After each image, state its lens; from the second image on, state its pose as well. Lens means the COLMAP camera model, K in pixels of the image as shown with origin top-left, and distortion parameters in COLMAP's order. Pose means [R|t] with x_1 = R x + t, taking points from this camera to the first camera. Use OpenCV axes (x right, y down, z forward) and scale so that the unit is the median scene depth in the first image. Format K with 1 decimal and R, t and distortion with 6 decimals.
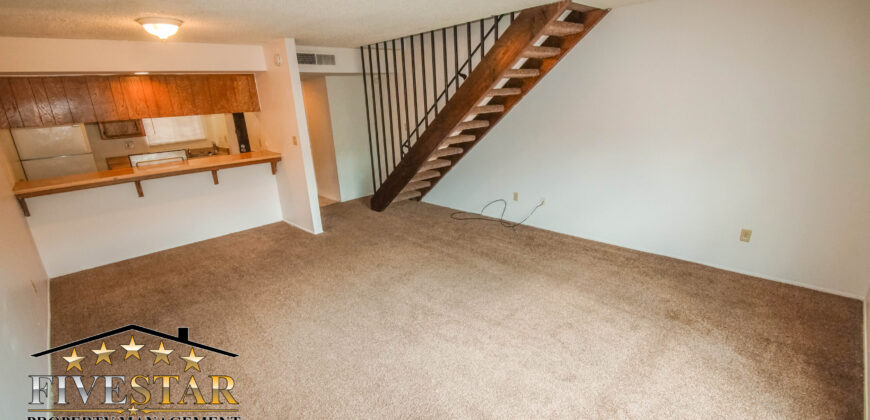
lens RADIAL K [[384.0, 0, 434.0], [0, 384.0, 218.6], [0, 0, 1]] dist [0.003121, -0.014007]
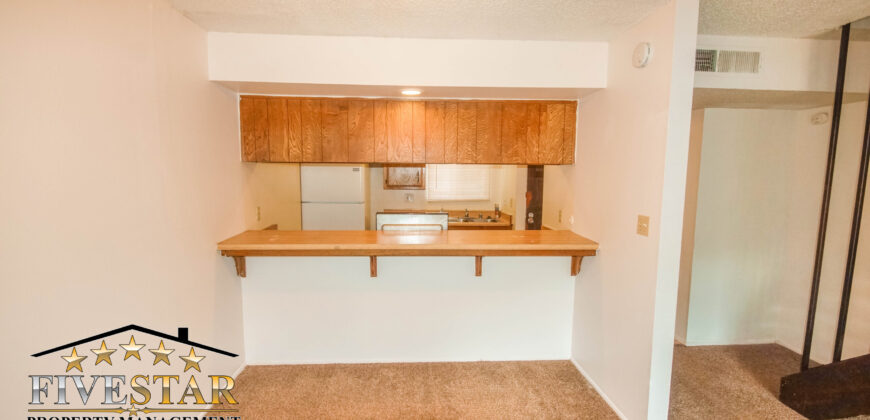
lens RADIAL K [[384.0, 0, 434.0], [0, 384.0, 218.6], [0, 0, 1]] dist [0.003121, -0.014007]
pose [[0.760680, 0.129151, -0.636149, -0.250470], [-0.236702, 0.967718, -0.086571, -0.108097], [0.604432, 0.216431, 0.766694, 0.480027]]
